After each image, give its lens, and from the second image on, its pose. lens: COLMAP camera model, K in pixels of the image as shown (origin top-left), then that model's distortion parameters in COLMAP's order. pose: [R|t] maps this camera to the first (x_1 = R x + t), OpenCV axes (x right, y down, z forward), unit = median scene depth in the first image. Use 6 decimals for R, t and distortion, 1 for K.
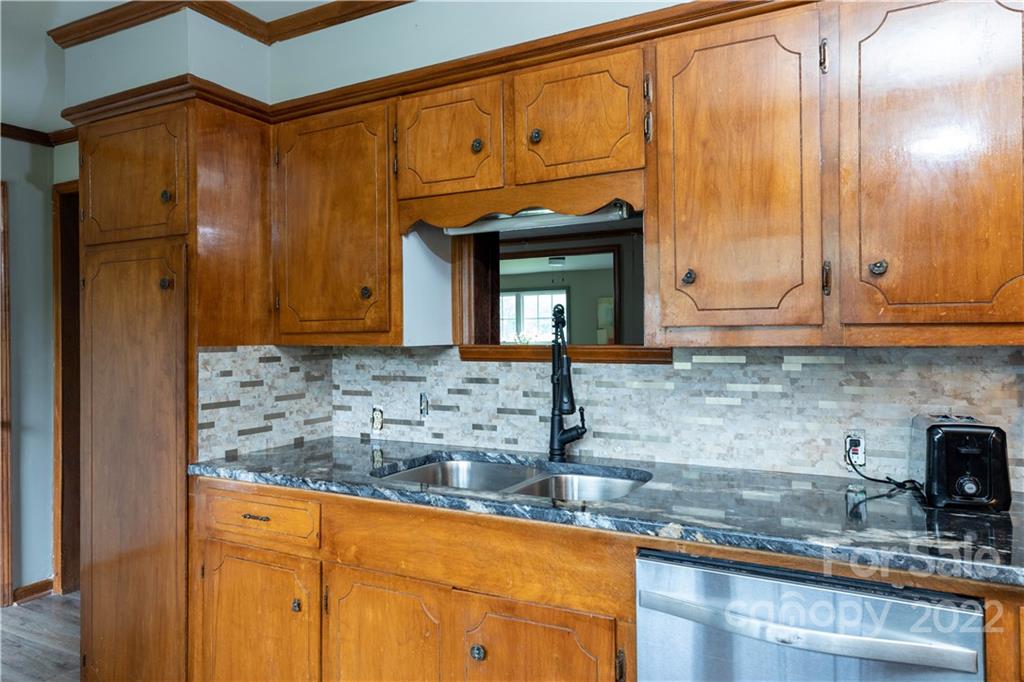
lens RADIAL K [[682.7, 0, 512.9], [0, 682.7, 334.4], [0, 0, 1]] dist [0.008057, 0.000611]
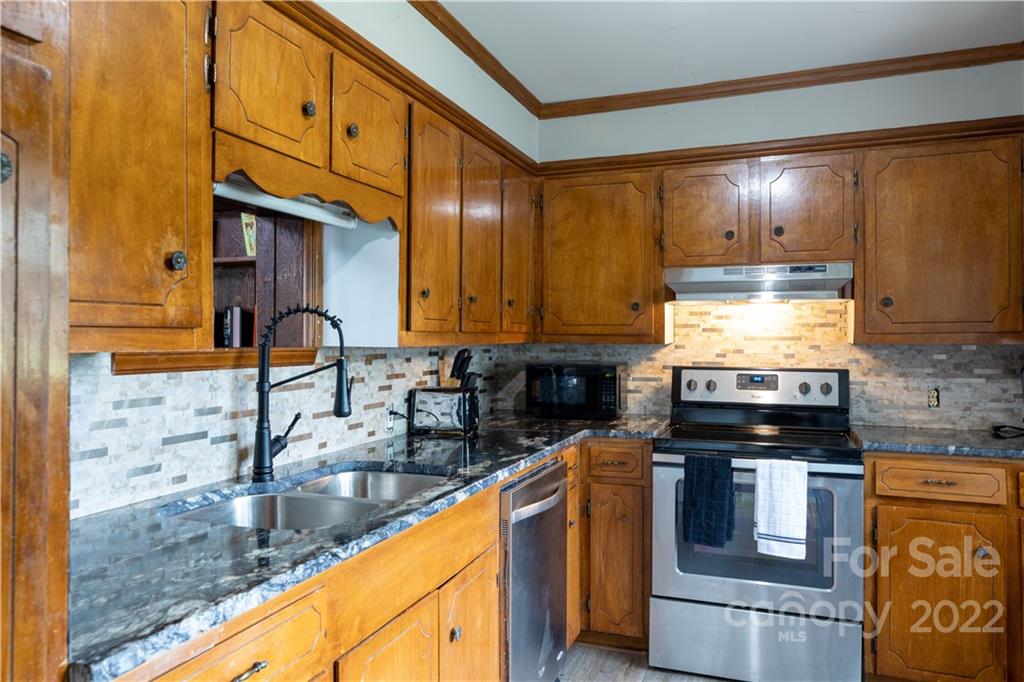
lens RADIAL K [[721.4, 0, 511.9], [0, 721.4, 342.1], [0, 0, 1]] dist [-0.001089, -0.000284]
pose [[-0.136814, 0.003166, 0.990592, -0.840675], [-0.000101, 0.999995, -0.003210, 0.010637], [-0.990597, -0.000539, -0.136813, 0.765711]]
